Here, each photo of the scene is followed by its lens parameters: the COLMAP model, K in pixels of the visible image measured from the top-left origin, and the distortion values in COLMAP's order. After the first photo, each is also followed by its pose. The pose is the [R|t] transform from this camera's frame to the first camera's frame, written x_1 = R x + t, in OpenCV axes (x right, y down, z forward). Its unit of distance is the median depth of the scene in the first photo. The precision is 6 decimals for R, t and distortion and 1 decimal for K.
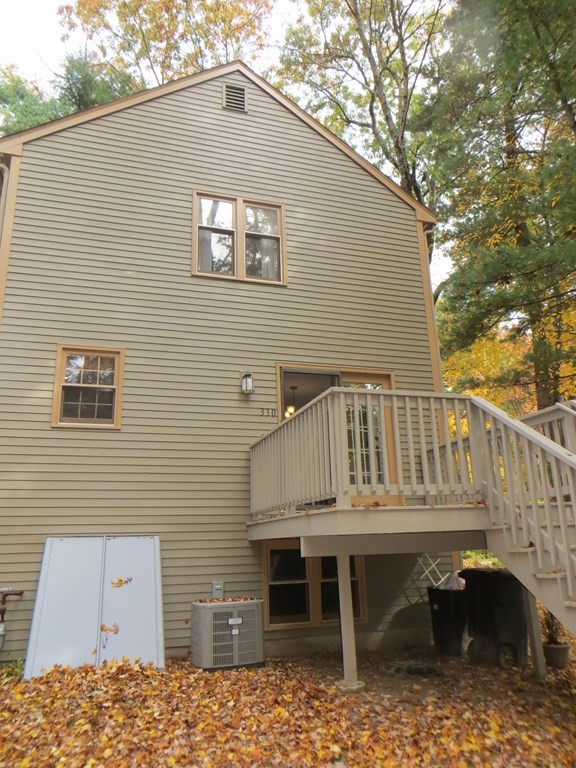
lens RADIAL K [[574.6, 0, 288.0], [0, 574.6, 384.0], [0, 0, 1]] dist [-0.019562, 0.004884]
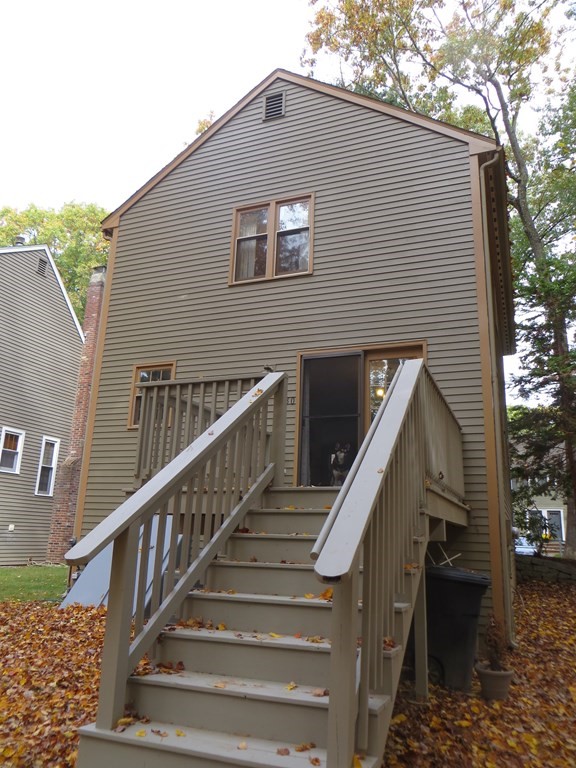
lens RADIAL K [[574.6, 0, 288.0], [0, 574.6, 384.0], [0, 0, 1]] dist [-0.019562, 0.004884]
pose [[0.767463, -0.110109, -0.631566, 0.591930], [0.123740, 0.992057, -0.022593, 0.039664], [0.629038, -0.060811, 0.774993, 0.181463]]
